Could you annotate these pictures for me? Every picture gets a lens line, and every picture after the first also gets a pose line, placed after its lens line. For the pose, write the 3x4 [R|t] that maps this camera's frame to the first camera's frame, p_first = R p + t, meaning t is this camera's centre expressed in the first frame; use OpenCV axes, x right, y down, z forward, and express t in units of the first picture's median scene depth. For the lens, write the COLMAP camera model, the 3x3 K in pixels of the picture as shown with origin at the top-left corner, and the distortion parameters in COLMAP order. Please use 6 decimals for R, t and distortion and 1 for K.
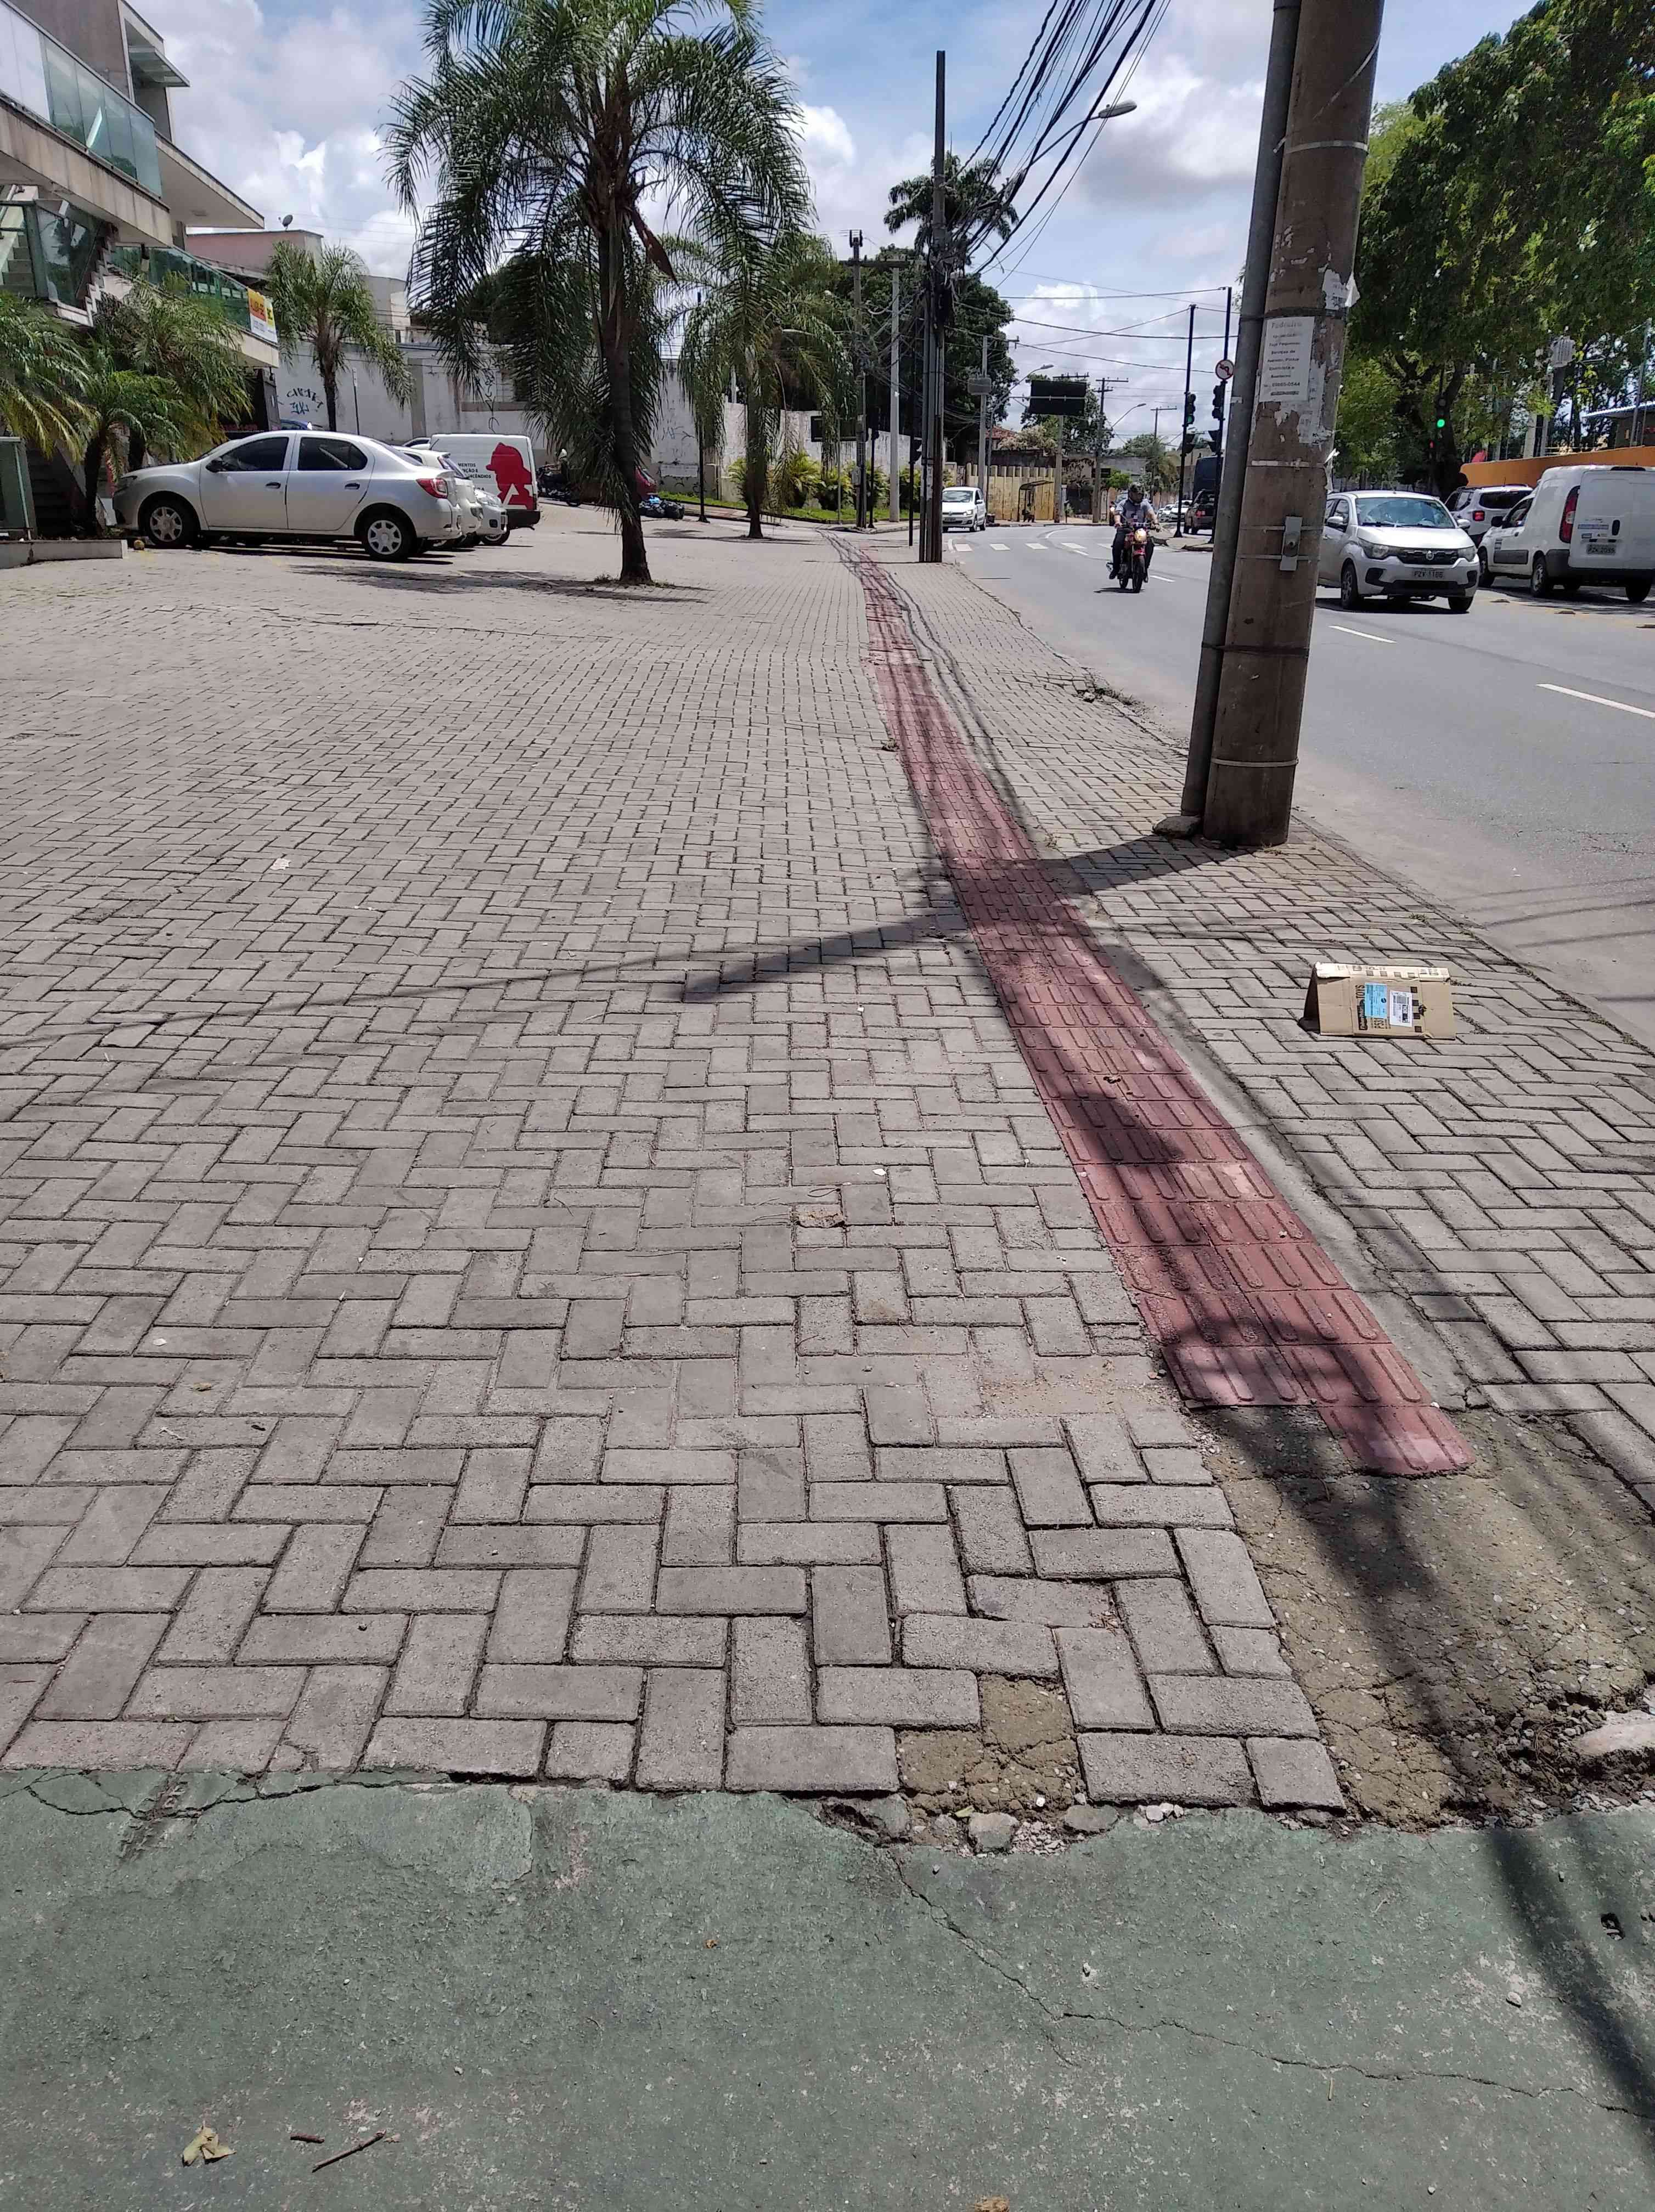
lens RADIAL K [[1685.0, 0, 816.4], [0, 1685.0, 1113.2], [0, 0, 1]] dist [0.043955, -0.070228]
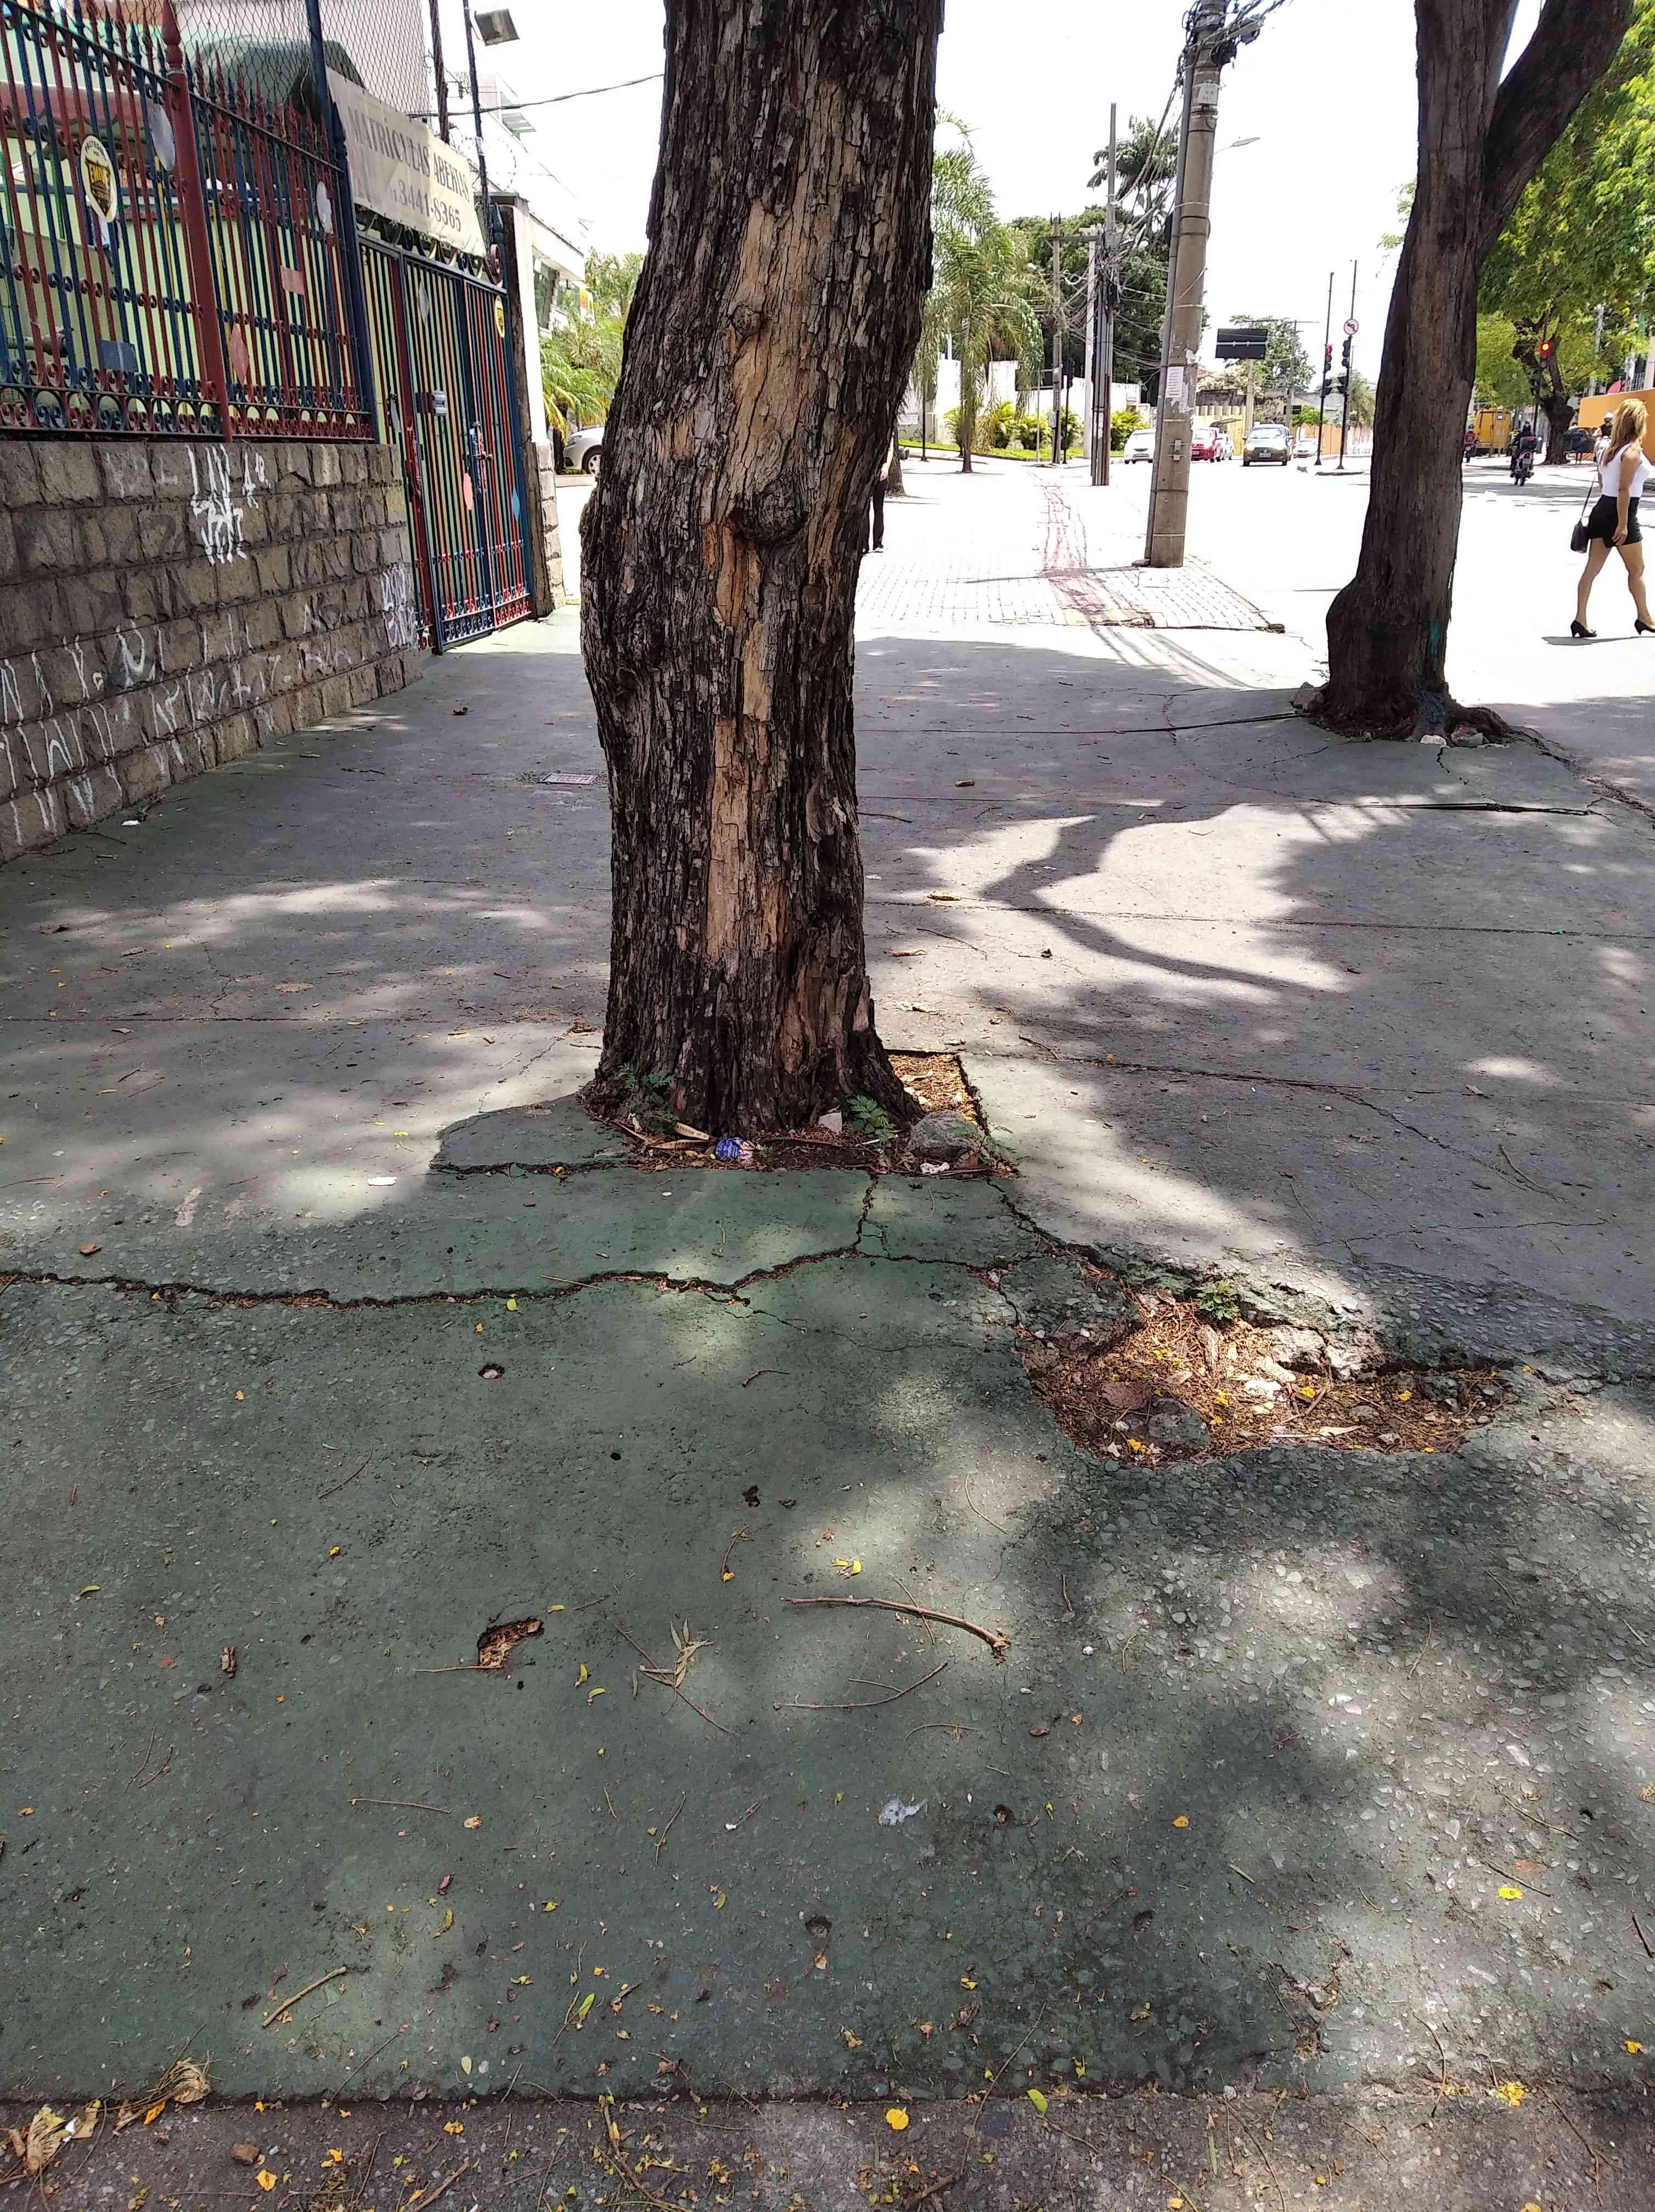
lens RADIAL K [[1685.0, 0, 850.0], [0, 1685.0, 1093.3], [0, 0, 1]] dist [0.043955, -0.070228]
pose [[0.995219, 0.013802, -0.096689, 0.004225], [-0.012037, 0.999750, 0.018821, 0.075730], [0.096925, -0.017568, 0.995137, -0.206518]]
